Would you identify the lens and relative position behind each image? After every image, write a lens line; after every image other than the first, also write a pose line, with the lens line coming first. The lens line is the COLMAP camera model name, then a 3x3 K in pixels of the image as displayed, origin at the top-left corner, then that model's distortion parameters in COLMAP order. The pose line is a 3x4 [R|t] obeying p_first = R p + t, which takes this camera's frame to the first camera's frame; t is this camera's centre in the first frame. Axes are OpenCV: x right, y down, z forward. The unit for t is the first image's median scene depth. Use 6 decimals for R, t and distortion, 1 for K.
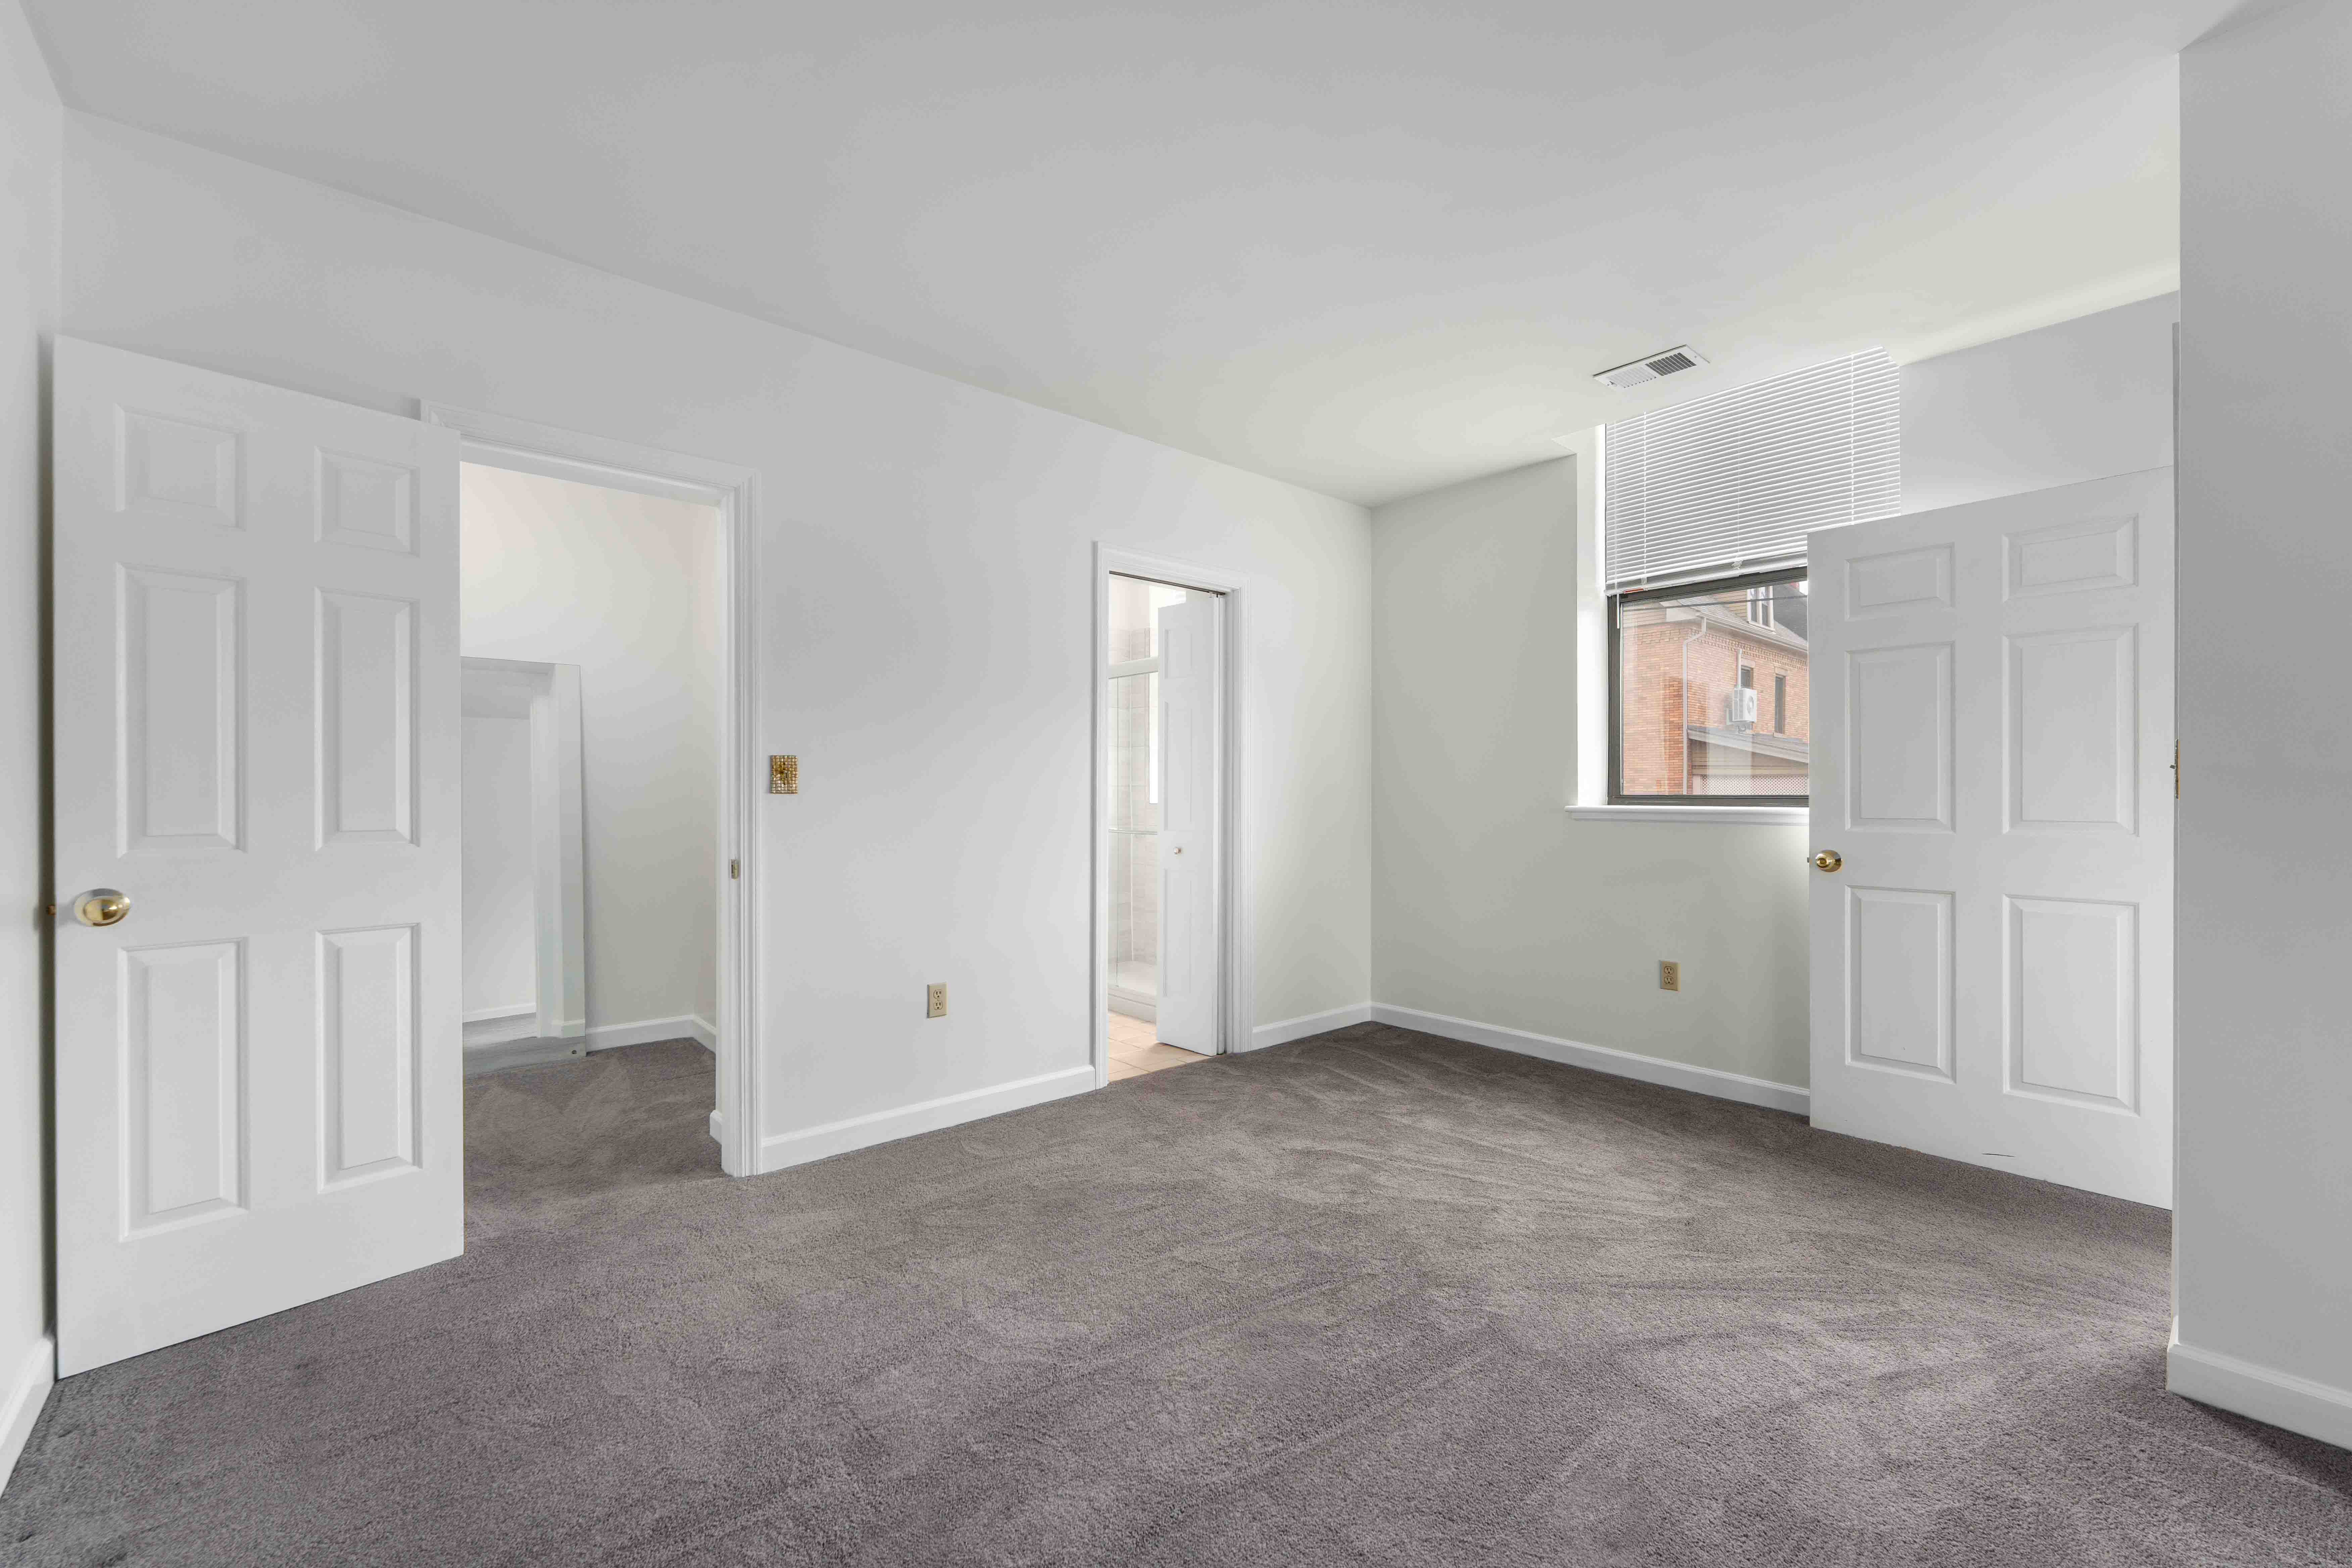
lens RADIAL K [[951.5, 0, 1161.4], [0, 951.5, 792.0], [0, 0, 1]] dist [0.002226, -0.000618]
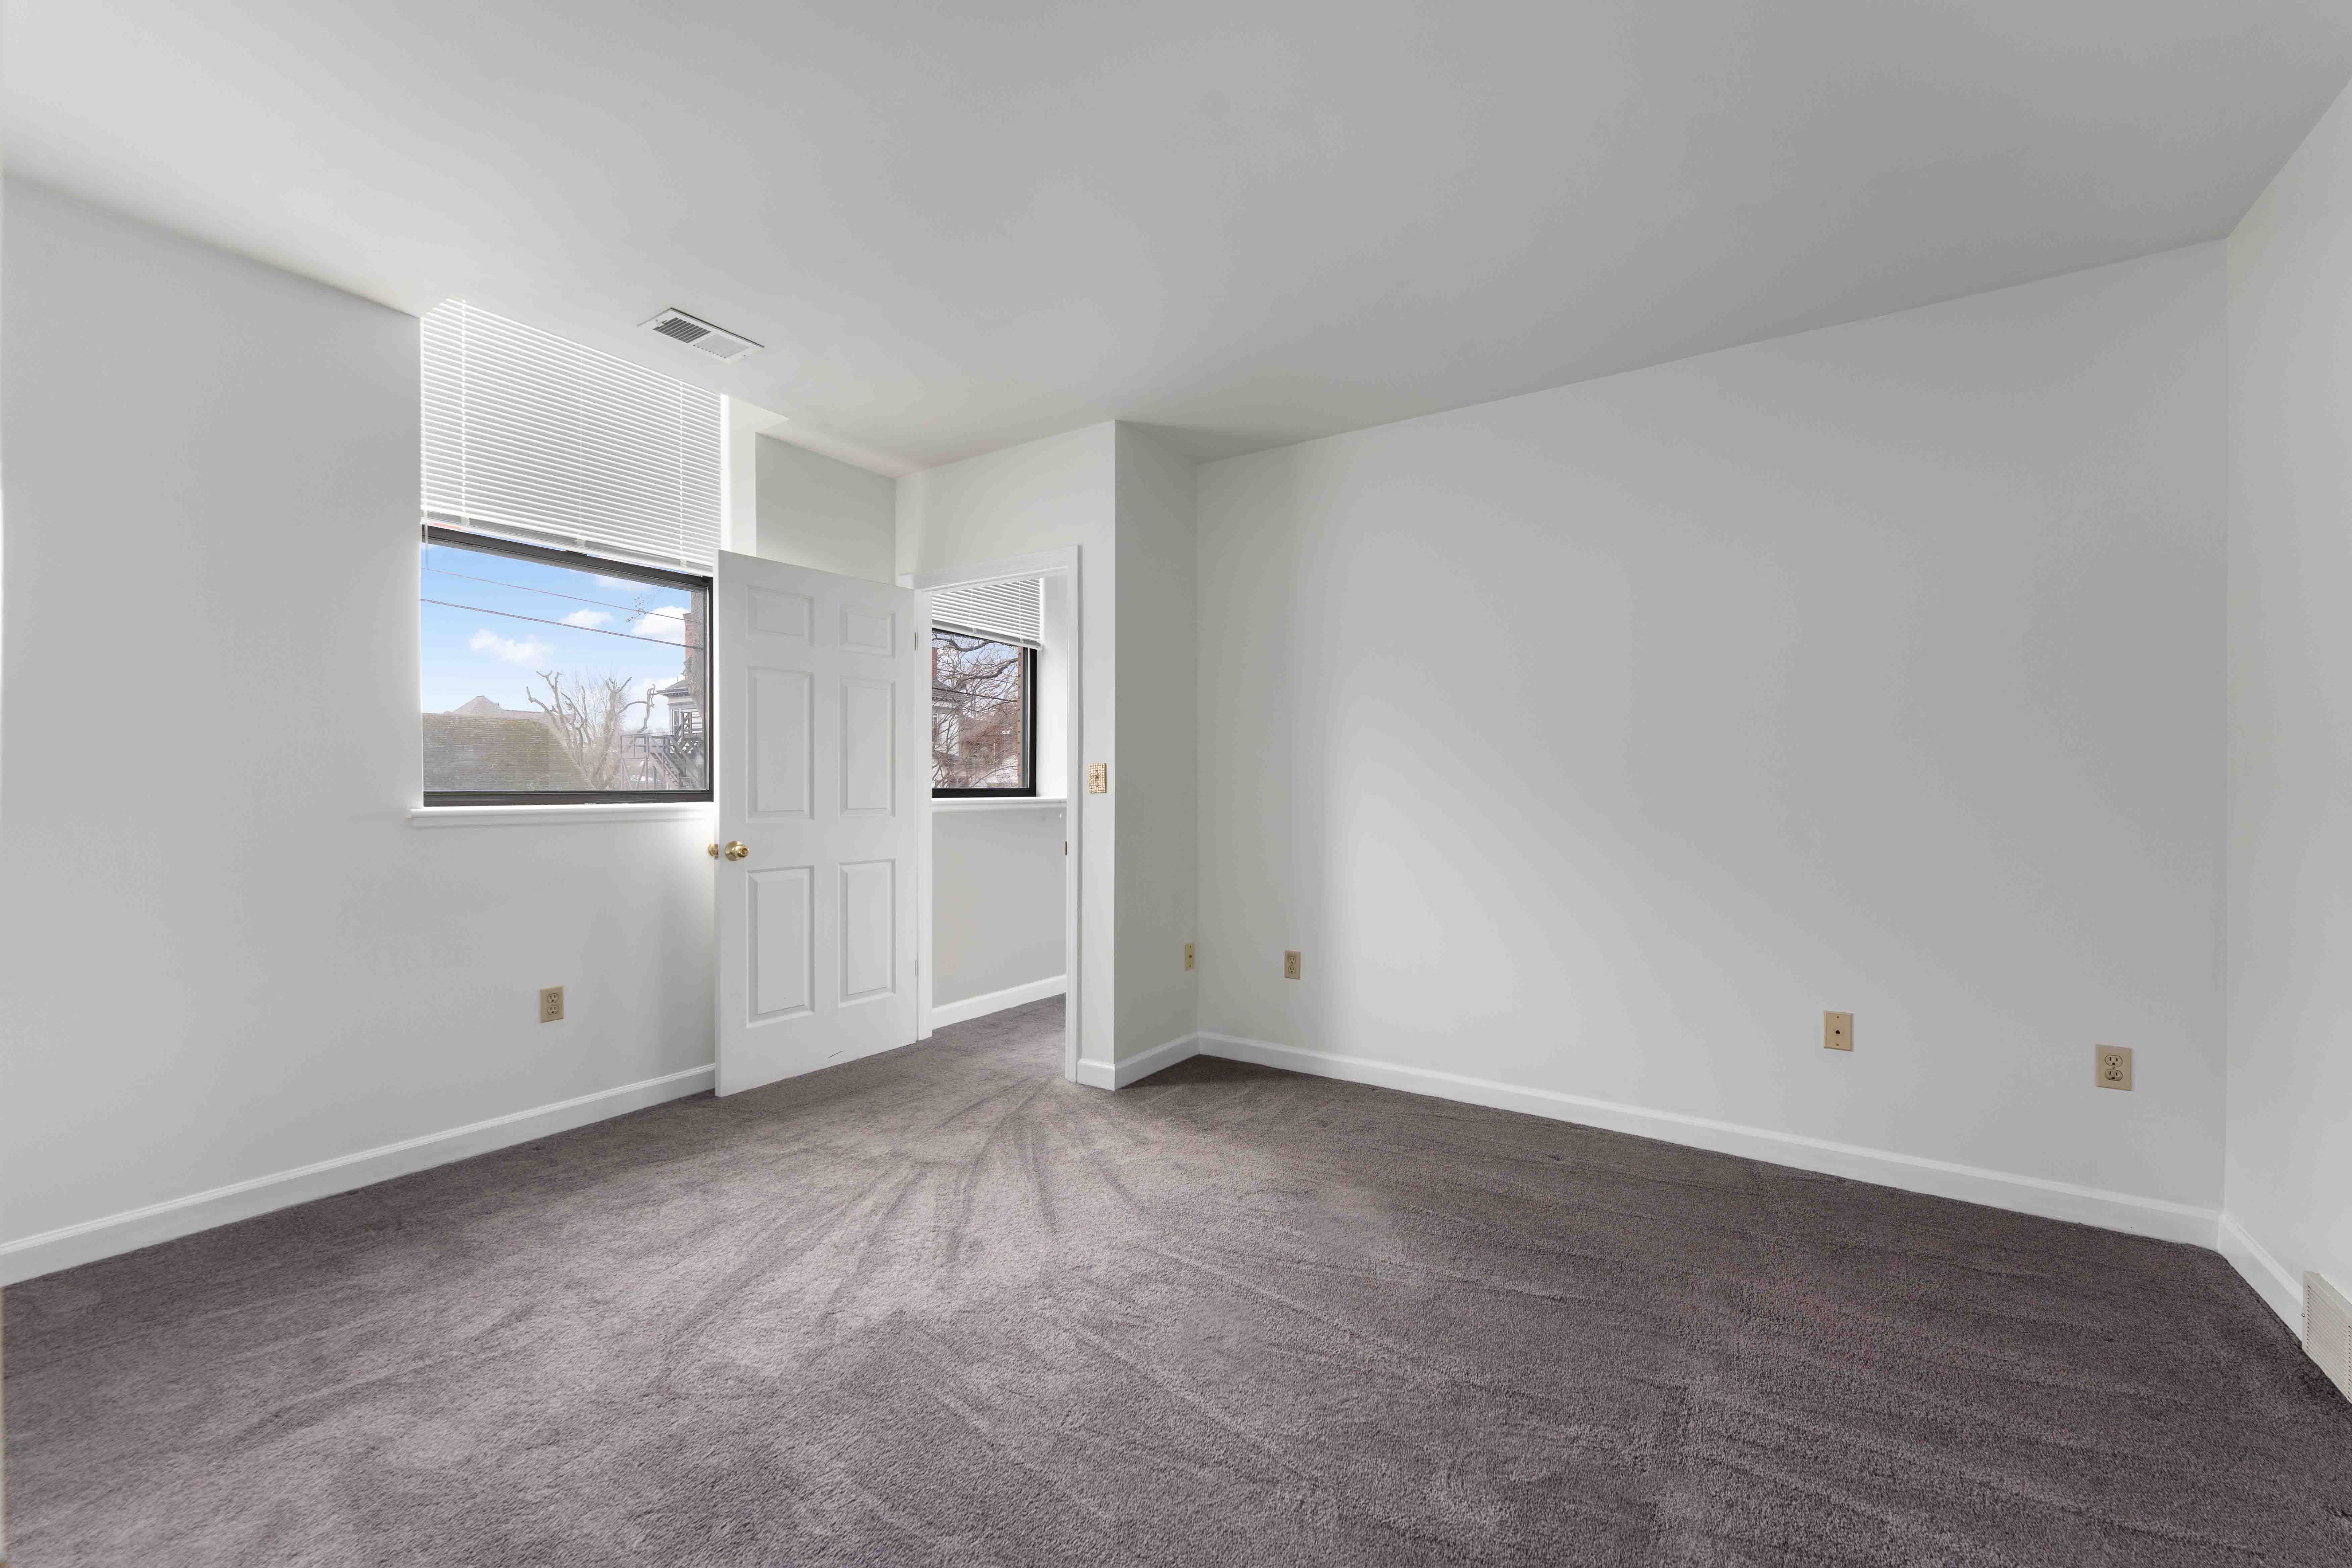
lens RADIAL K [[951.5, 0, 1168.9], [0, 951.5, 790.2], [0, 0, 1]] dist [0.002226, -0.000618]
pose [[-0.269802, -0.005468, 0.962900, -0.506951], [-0.004949, 0.999979, 0.004292, -0.005989], [-0.962903, -0.003608, -0.269823, 0.808697]]
